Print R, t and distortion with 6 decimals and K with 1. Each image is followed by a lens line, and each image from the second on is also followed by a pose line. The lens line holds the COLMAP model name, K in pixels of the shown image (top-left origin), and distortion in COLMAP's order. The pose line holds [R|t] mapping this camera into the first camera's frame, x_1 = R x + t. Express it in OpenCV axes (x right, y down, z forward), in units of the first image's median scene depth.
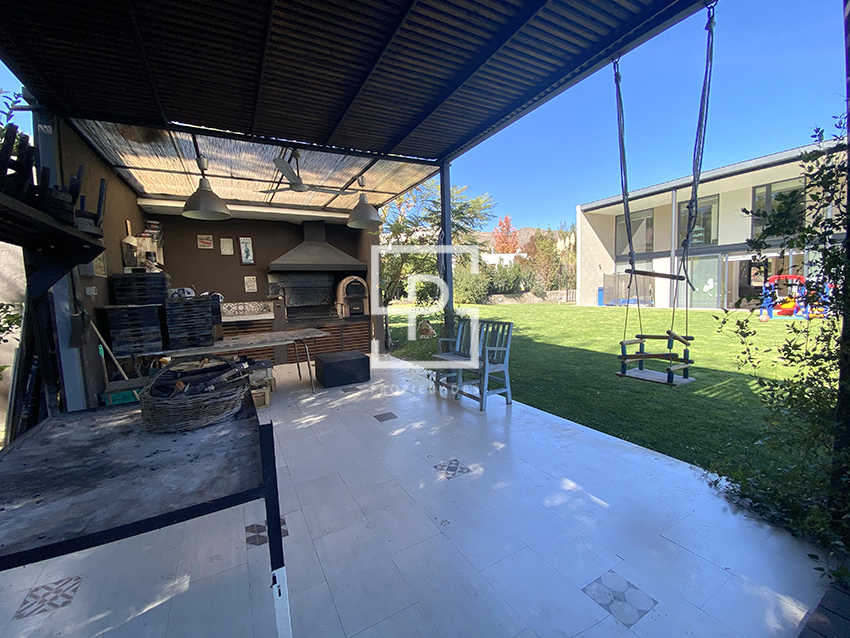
lens RADIAL K [[353.1, 0, 425.3], [0, 353.1, 322.4], [0, 0, 1]] dist [0.002529, -0.013500]
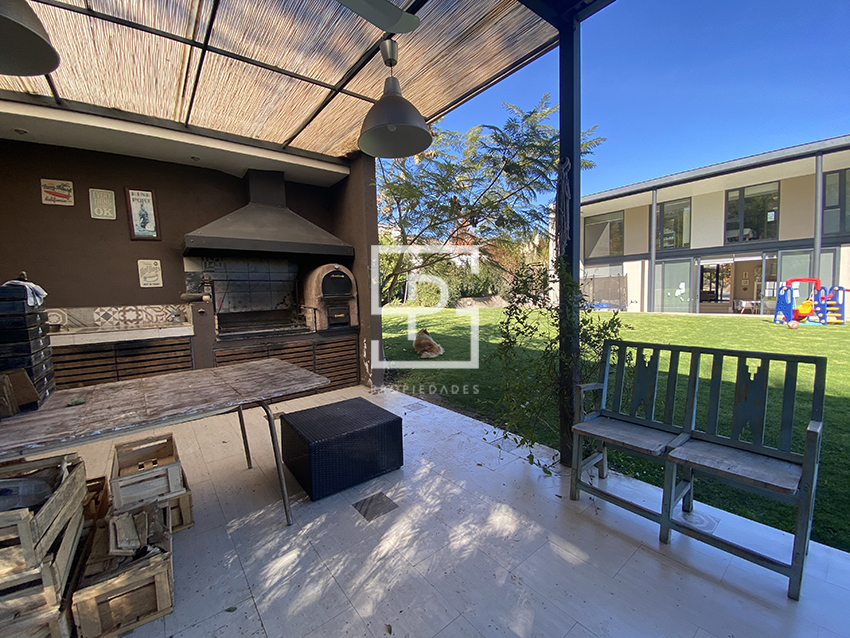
lens RADIAL K [[353.1, 0, 425.3], [0, 353.1, 322.4], [0, 0, 1]] dist [0.002529, -0.013500]
pose [[0.987161, -0.004137, 0.159677, -0.145311], [0.005731, 0.999938, -0.009527, -0.021285], [-0.159628, 0.010320, 0.987123, 0.364297]]
